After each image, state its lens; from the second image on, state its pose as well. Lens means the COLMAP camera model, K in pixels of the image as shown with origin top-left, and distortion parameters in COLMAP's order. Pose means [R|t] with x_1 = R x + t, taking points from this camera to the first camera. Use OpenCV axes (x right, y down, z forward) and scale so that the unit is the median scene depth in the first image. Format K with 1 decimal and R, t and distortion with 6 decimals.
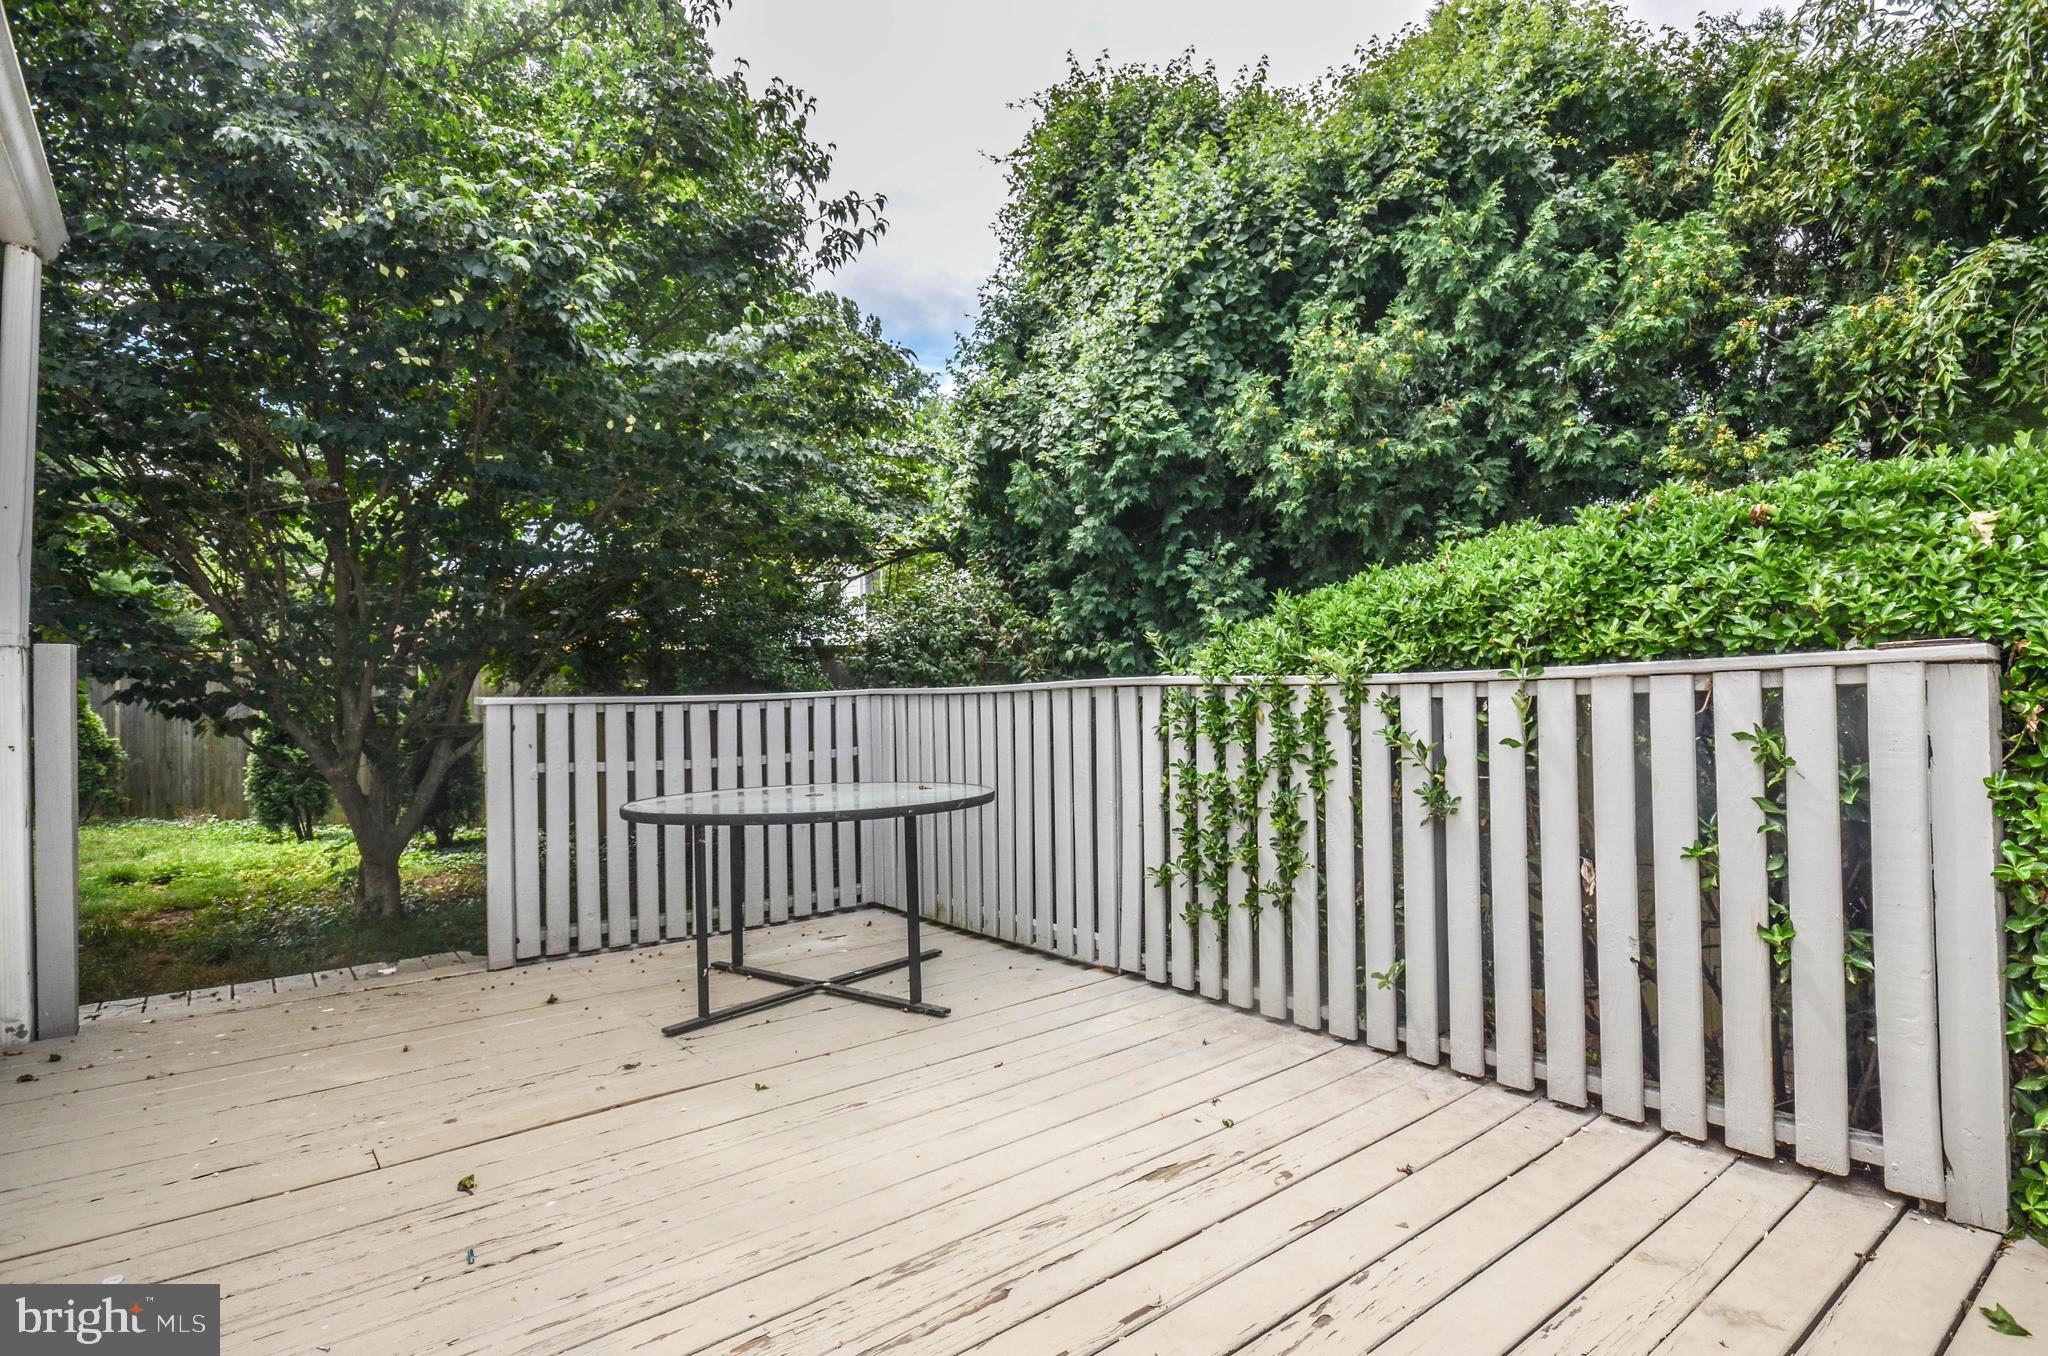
lens RADIAL K [[1042.6, 0, 1048.7], [0, 1042.6, 673.7], [0, 0, 1]] dist [-0.000164, 0.001948]
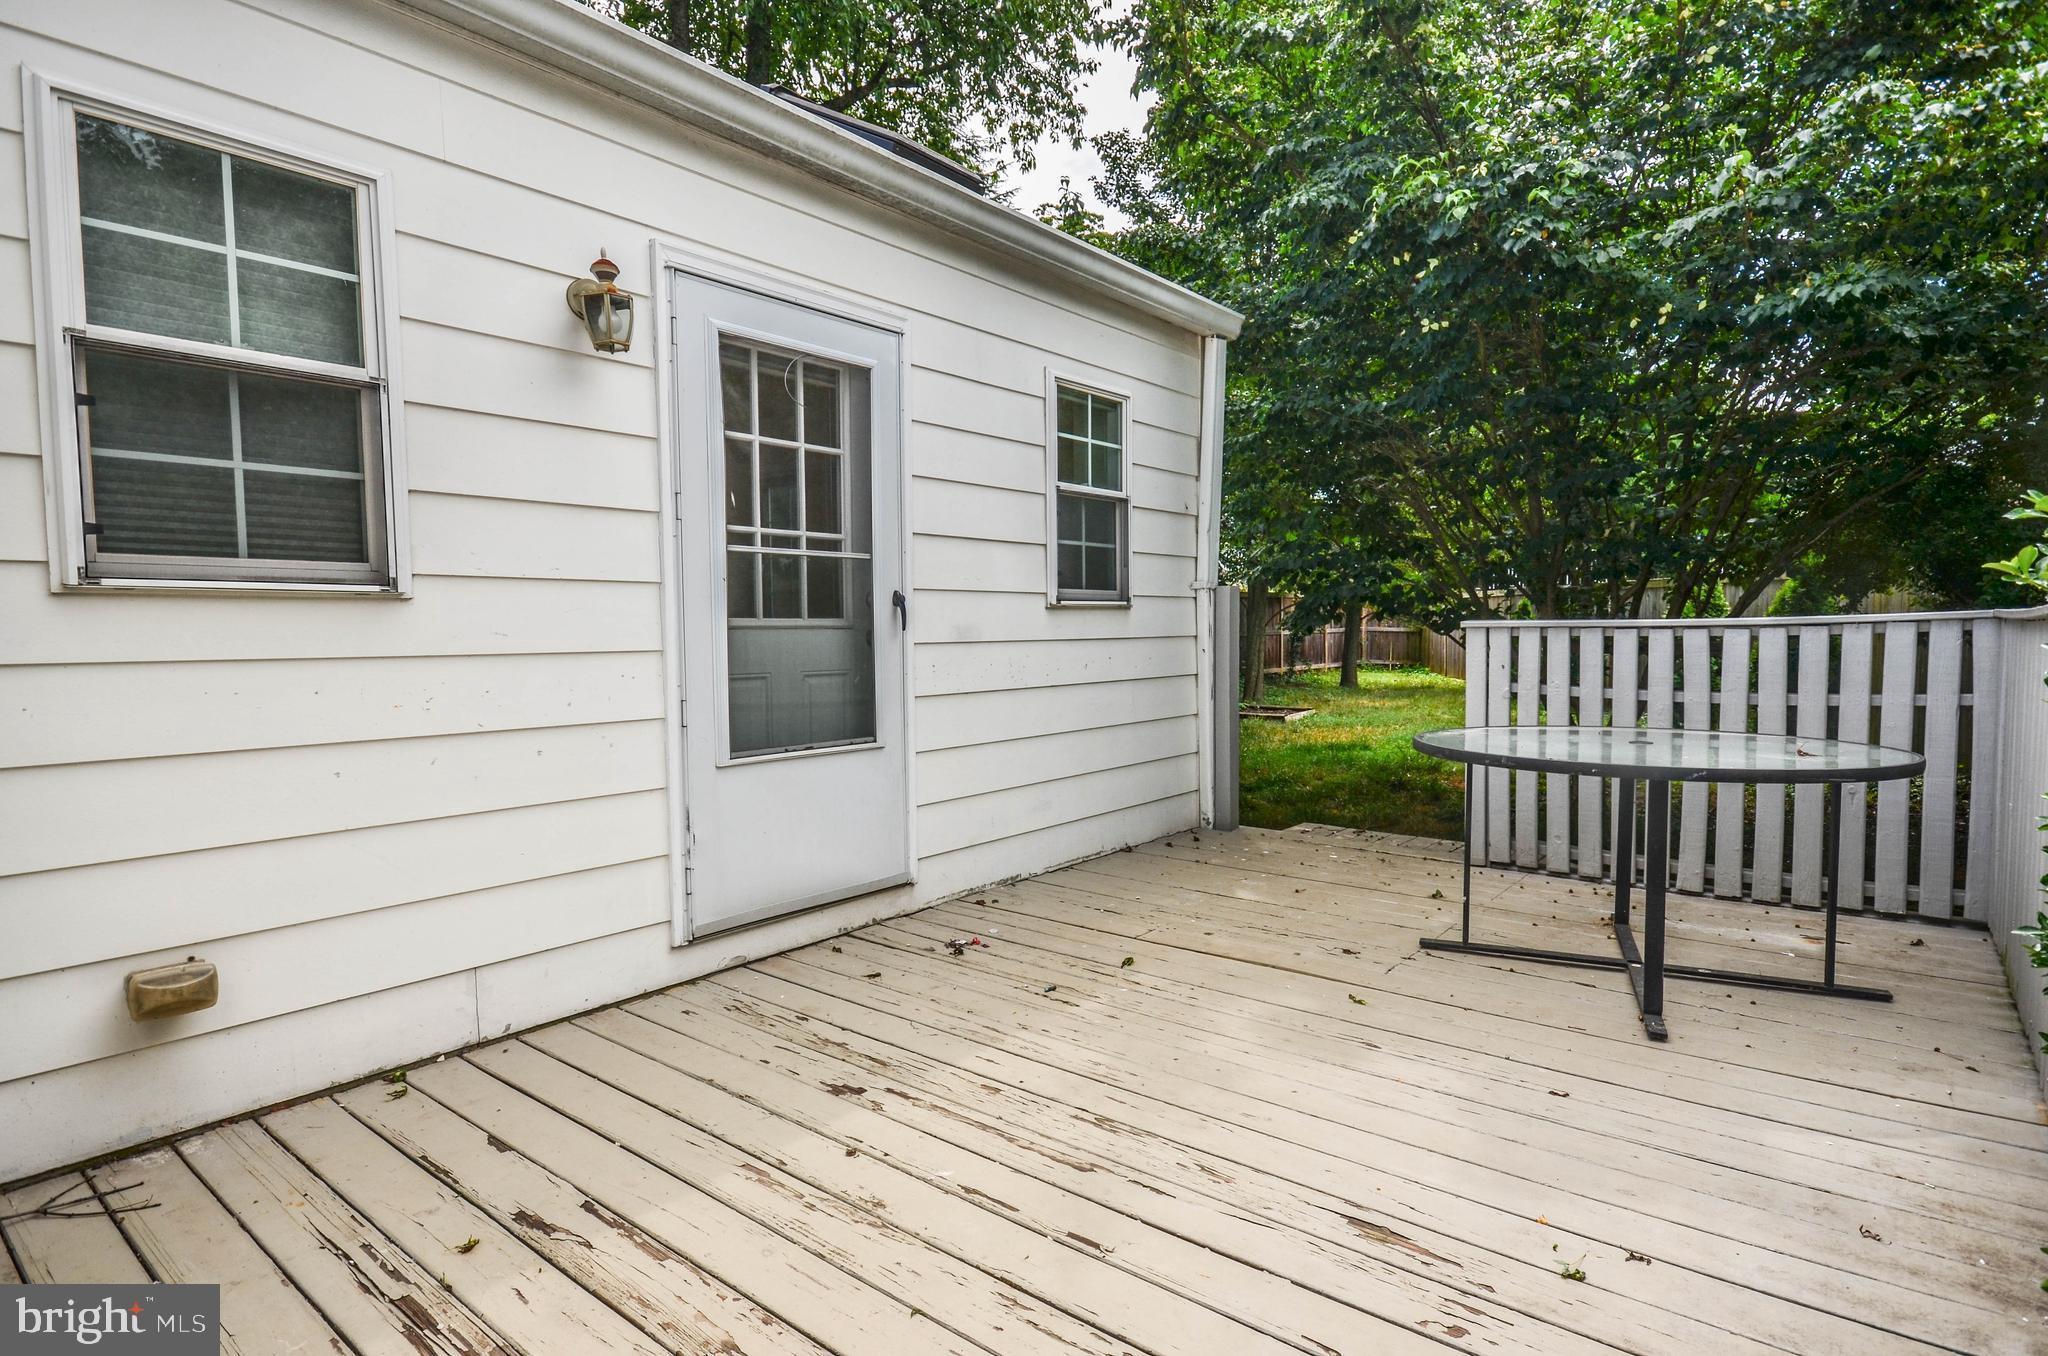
lens RADIAL K [[1042.6, 0, 1048.7], [0, 1042.6, 673.7], [0, 0, 1]] dist [-0.000164, 0.001948]
pose [[0.214850, 0.062036, -0.974675, 0.700528], [0.028819, 0.997143, 0.069819, -0.018785], [0.976222, -0.043090, 0.212449, 0.504766]]
